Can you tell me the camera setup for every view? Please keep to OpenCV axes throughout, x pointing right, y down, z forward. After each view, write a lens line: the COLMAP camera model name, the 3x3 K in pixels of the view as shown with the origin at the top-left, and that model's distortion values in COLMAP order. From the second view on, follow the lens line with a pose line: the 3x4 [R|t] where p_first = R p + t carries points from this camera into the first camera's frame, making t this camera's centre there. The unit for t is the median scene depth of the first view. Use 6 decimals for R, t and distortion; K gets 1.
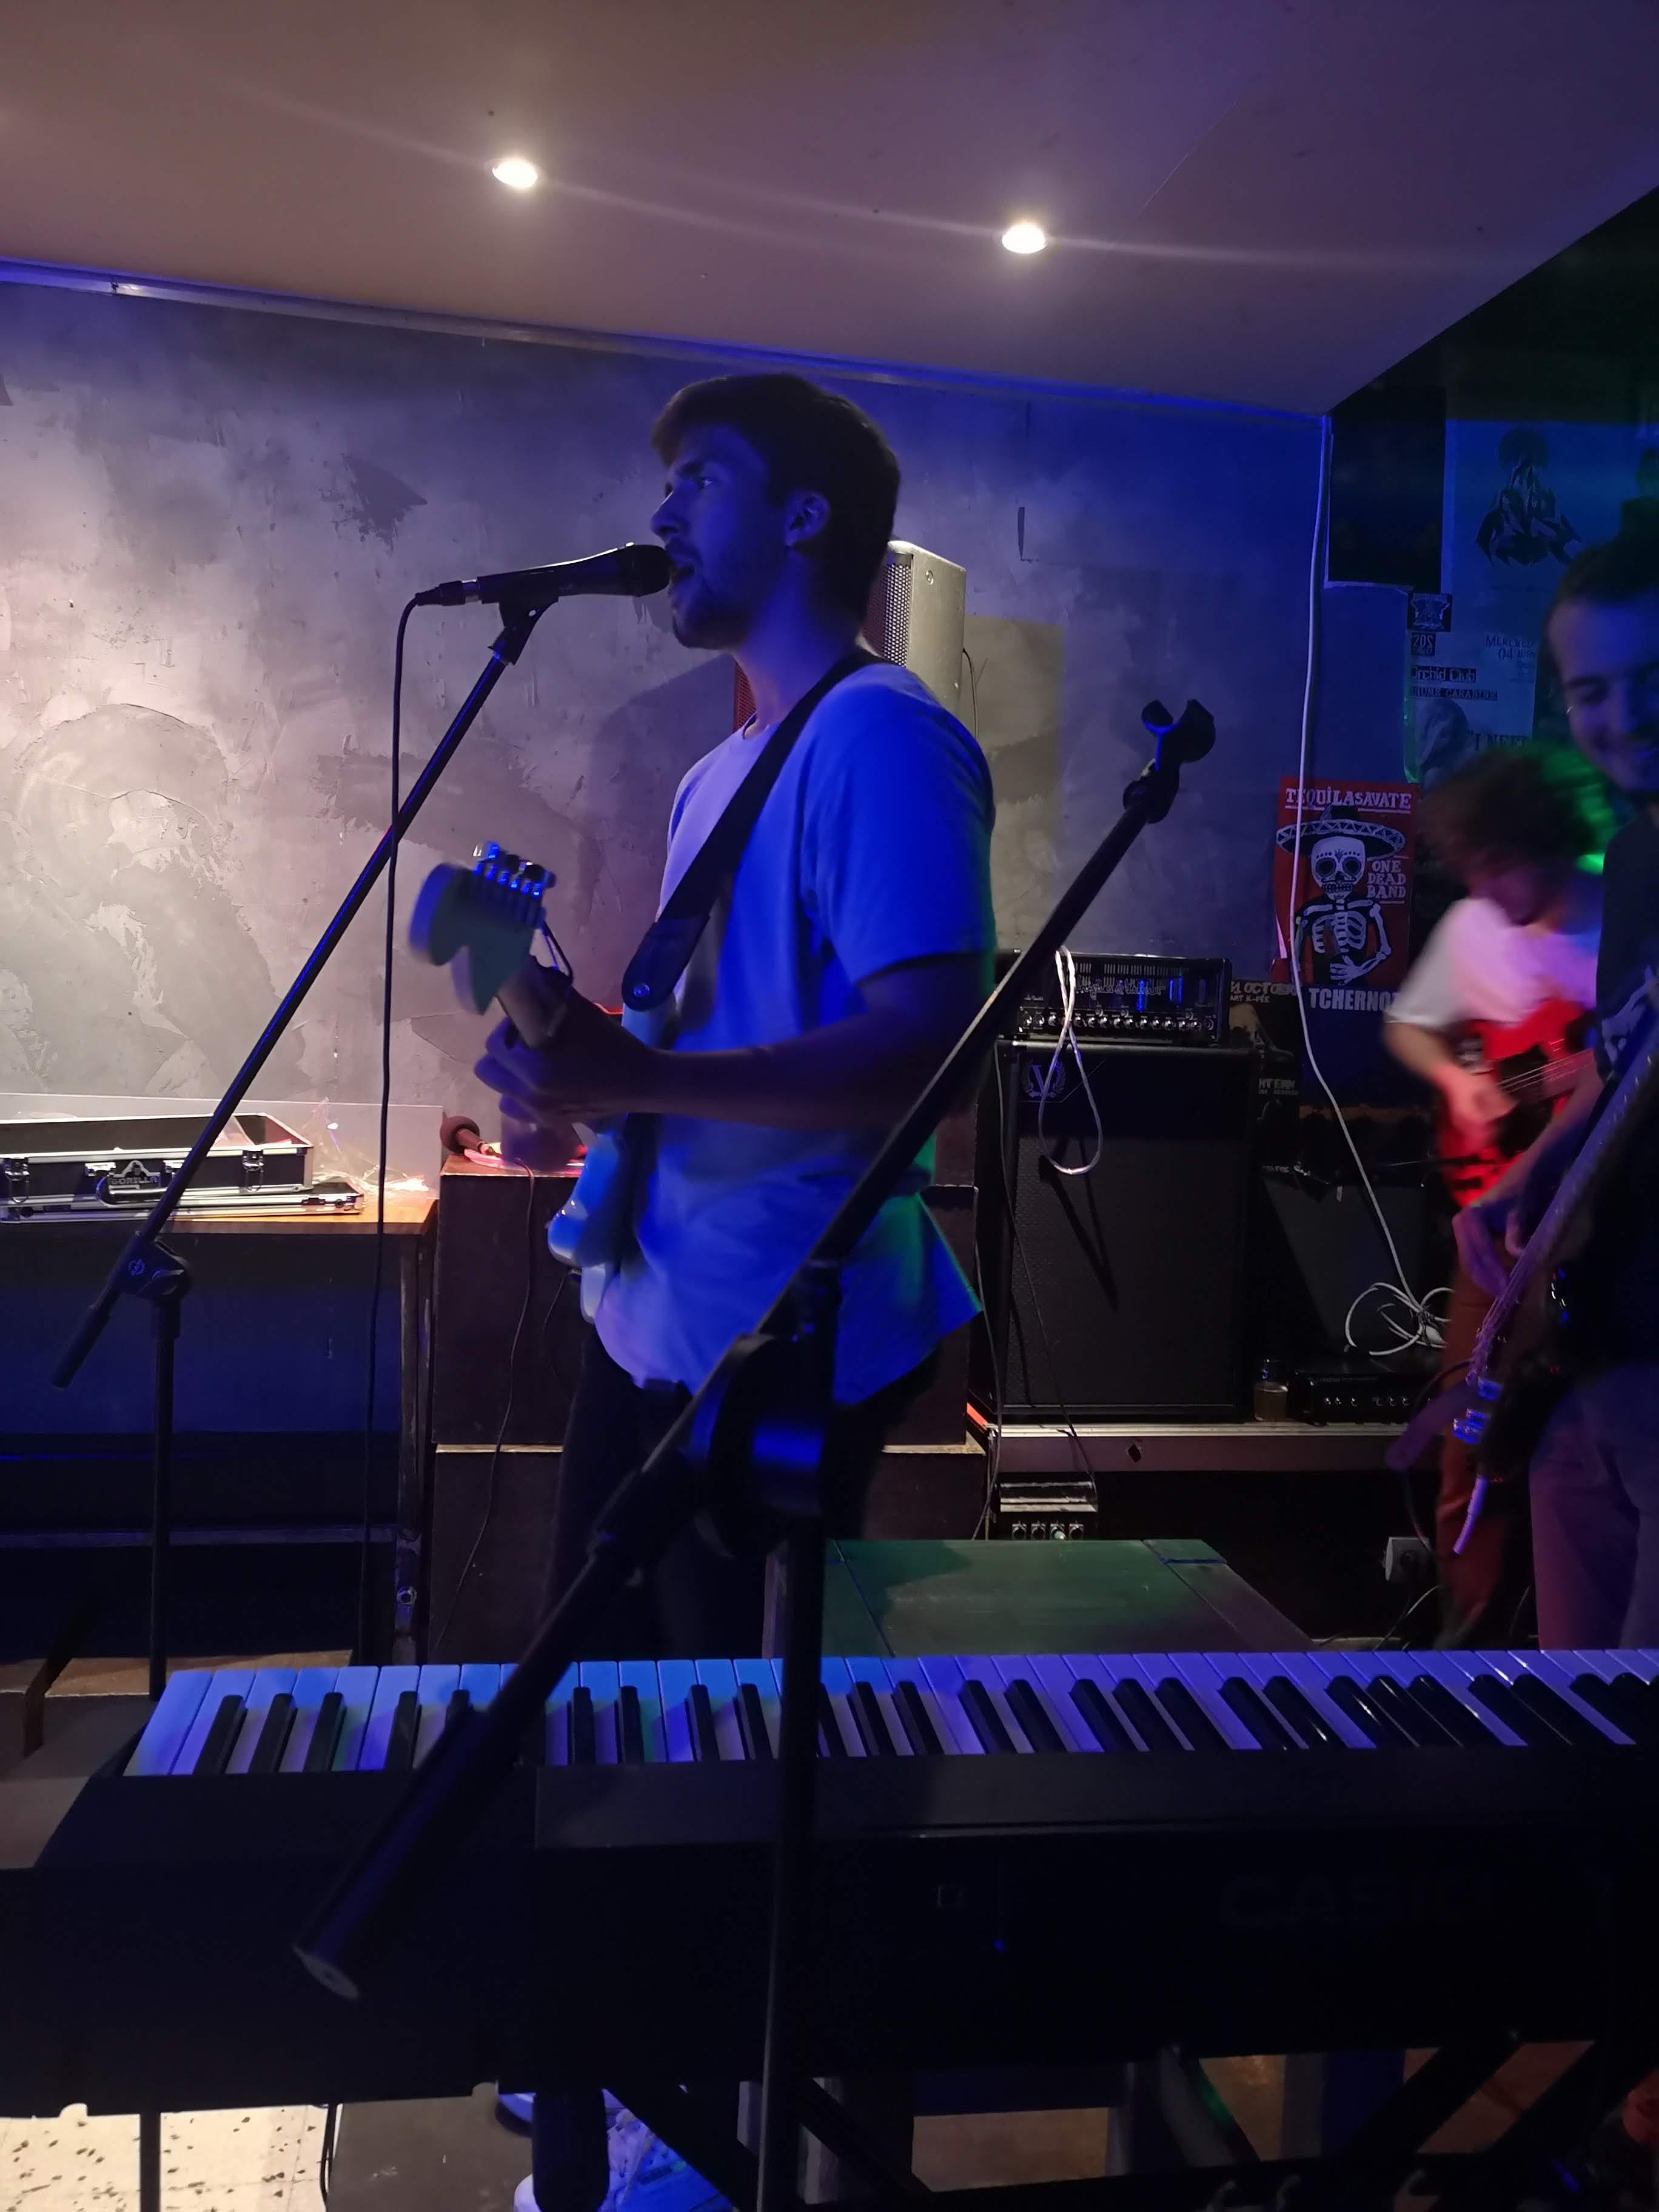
lens RADIAL K [[1712.8, 0, 831.7], [0, 1712.8, 1104.0], [0, 0, 1]] dist [0.067612, -0.076425]
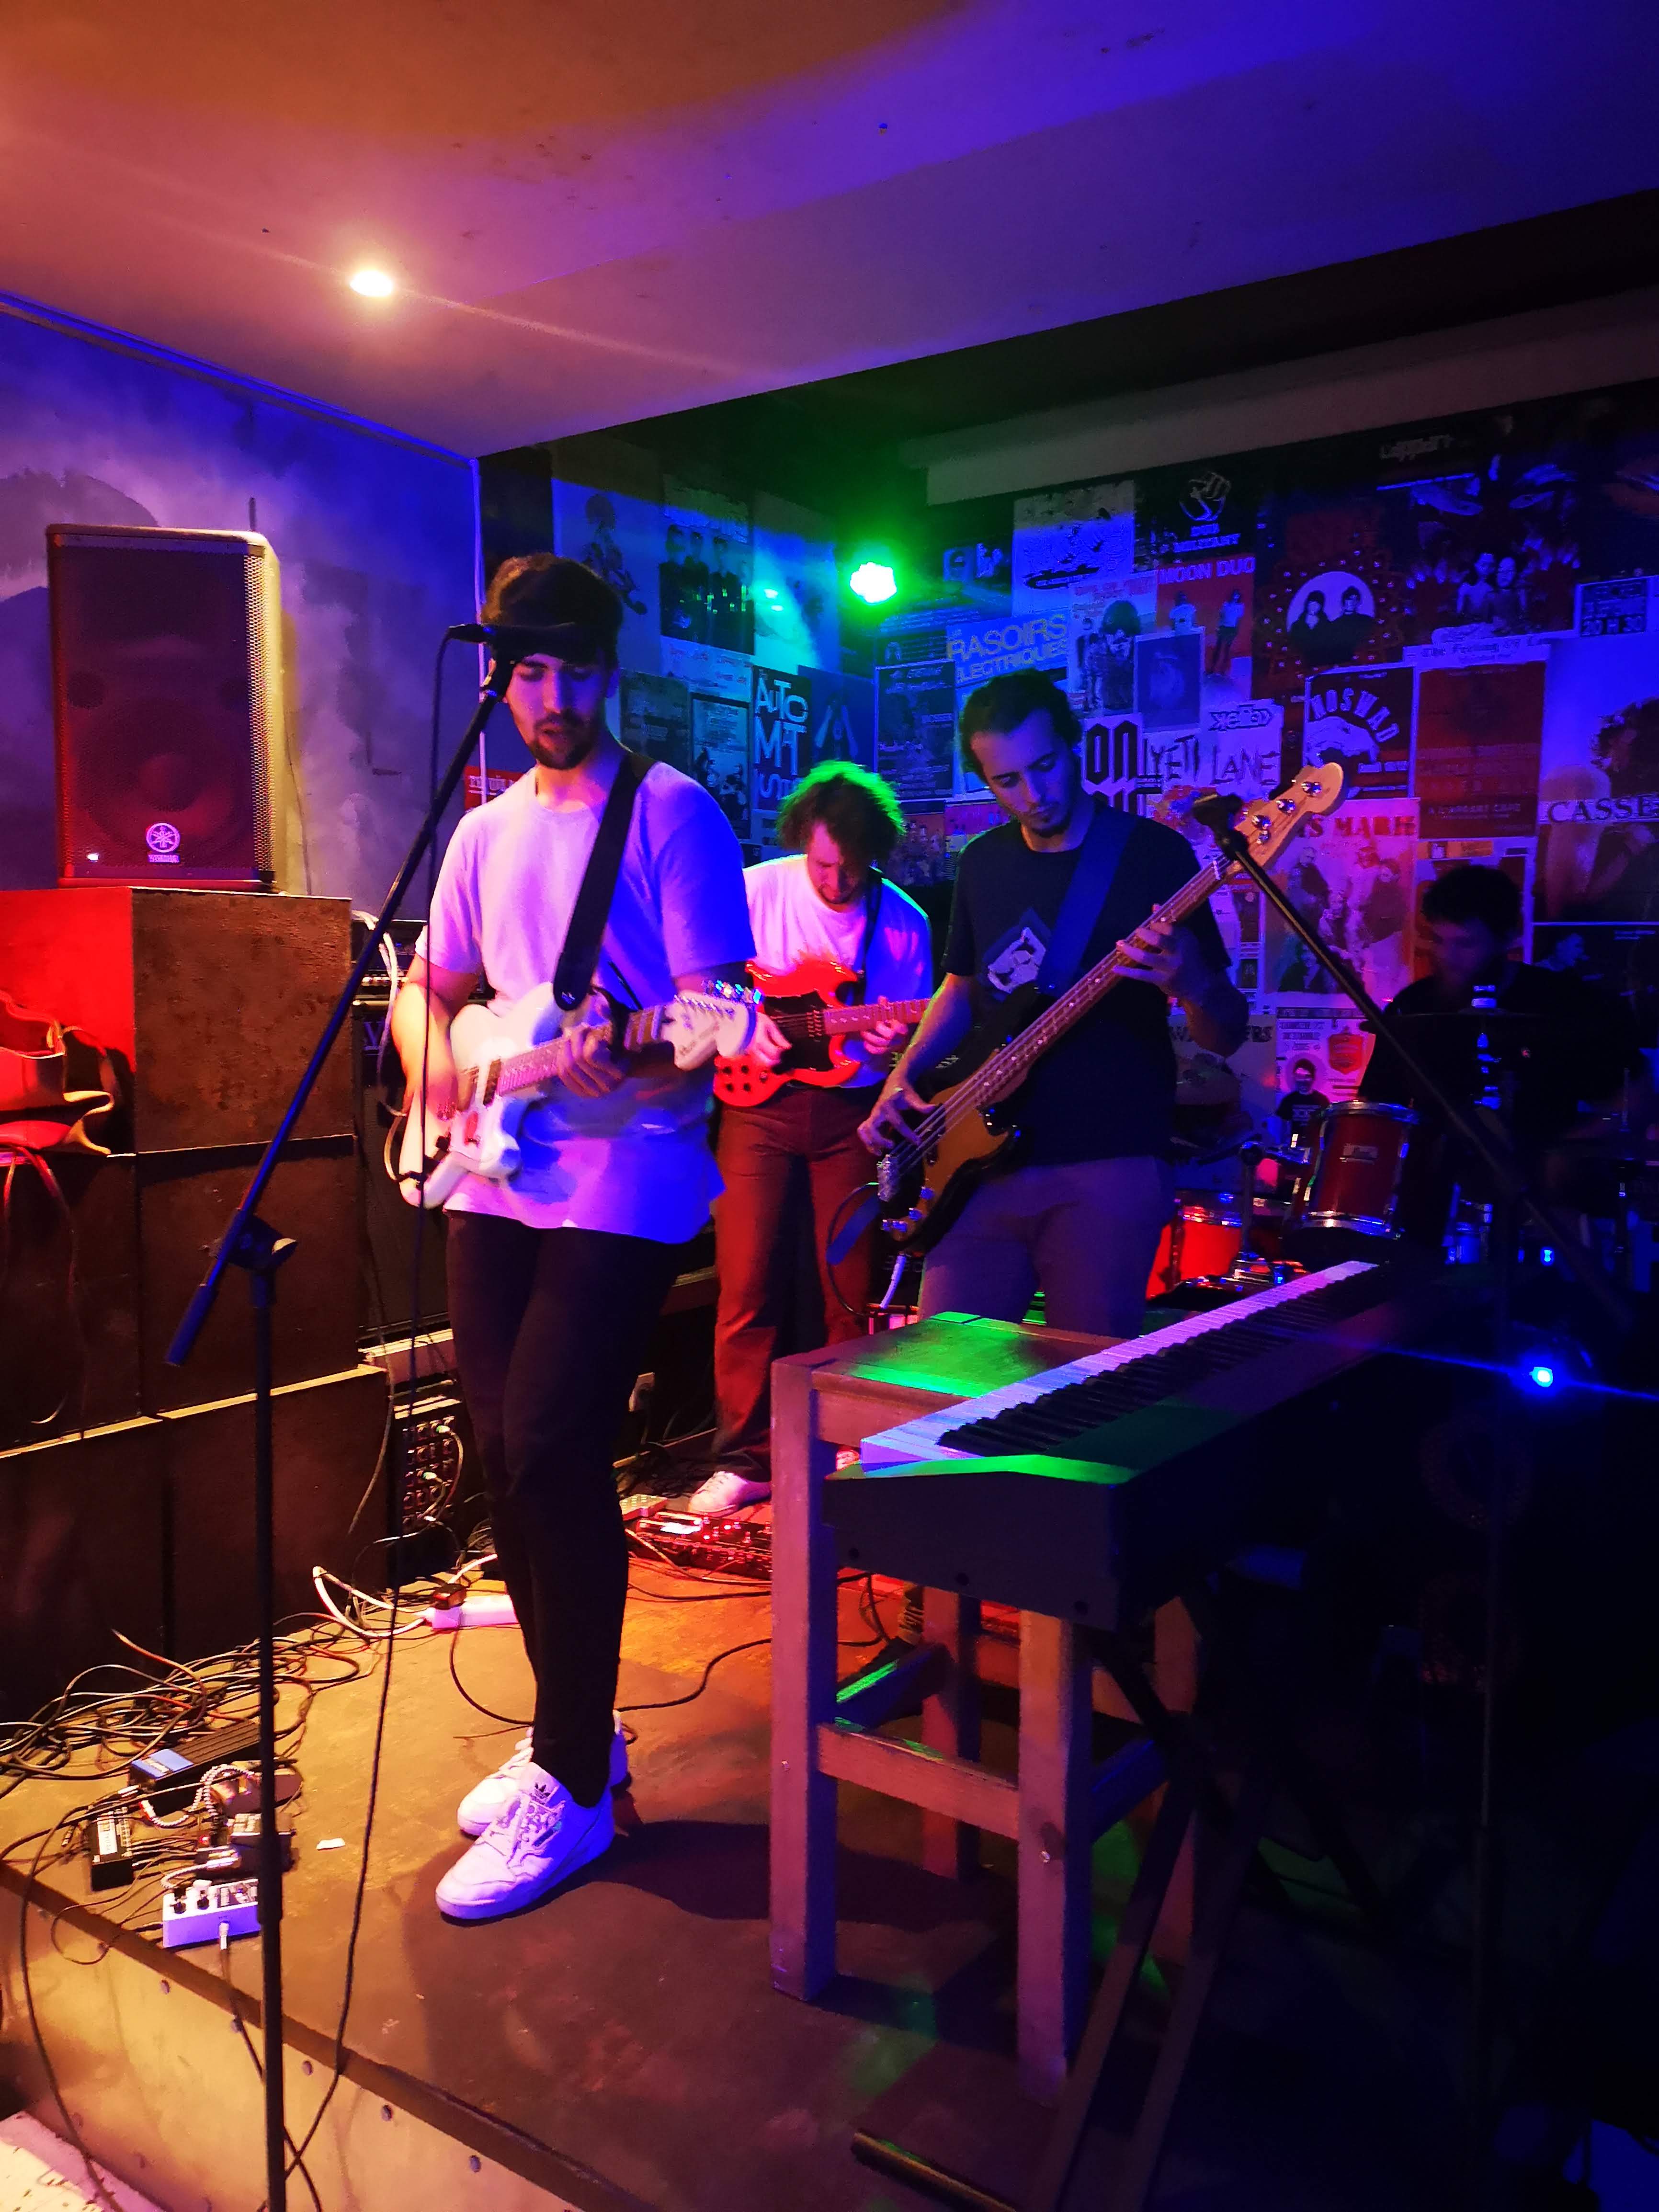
lens RADIAL K [[1712.6, 0, 831.7], [0, 1712.6, 1104.0], [0, 0, 1]] dist [0.067612, -0.076425]
pose [[0.701278, -0.094783, 0.706559, -0.405645], [0.072123, 0.995470, 0.061957, -0.015394], [-0.709230, 0.007510, 0.704937, 0.002233]]
